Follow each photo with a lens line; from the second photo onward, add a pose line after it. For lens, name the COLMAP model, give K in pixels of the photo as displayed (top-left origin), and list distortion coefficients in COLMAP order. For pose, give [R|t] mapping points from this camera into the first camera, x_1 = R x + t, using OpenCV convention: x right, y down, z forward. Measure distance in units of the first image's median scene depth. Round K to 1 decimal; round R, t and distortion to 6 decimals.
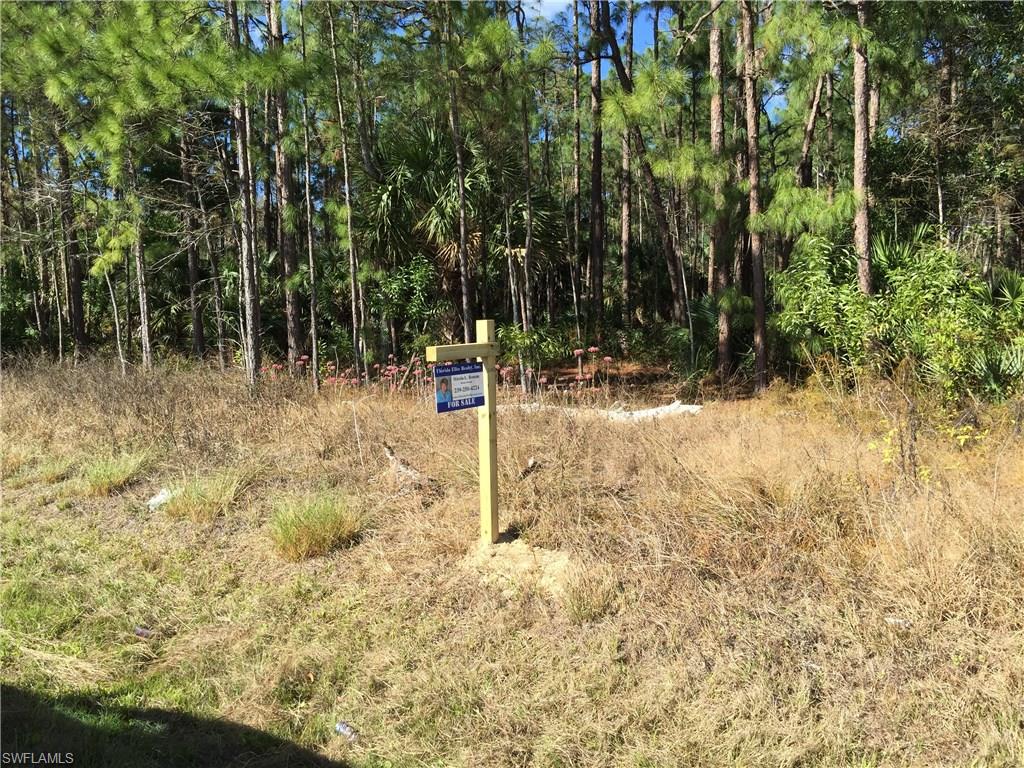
lens RADIAL K [[854.8, 0, 512.0], [0, 854.8, 384.0], [0, 0, 1]] dist [0.062478, -0.100181]
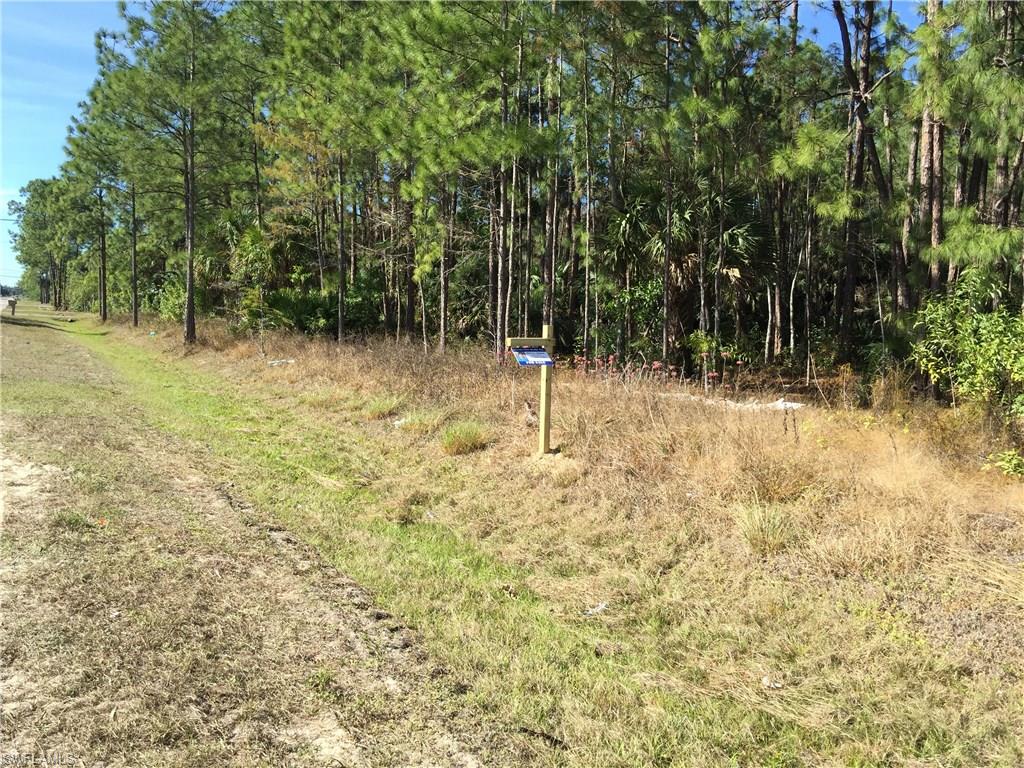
lens RADIAL K [[854.8, 0, 512.0], [0, 854.8, 384.0], [0, 0, 1]] dist [0.062478, -0.100181]
pose [[0.927472, 0.076893, -0.365900, 0.238698], [-0.077345, 0.996914, 0.013449, 0.011686], [0.365805, 0.015827, 0.930557, -0.288070]]
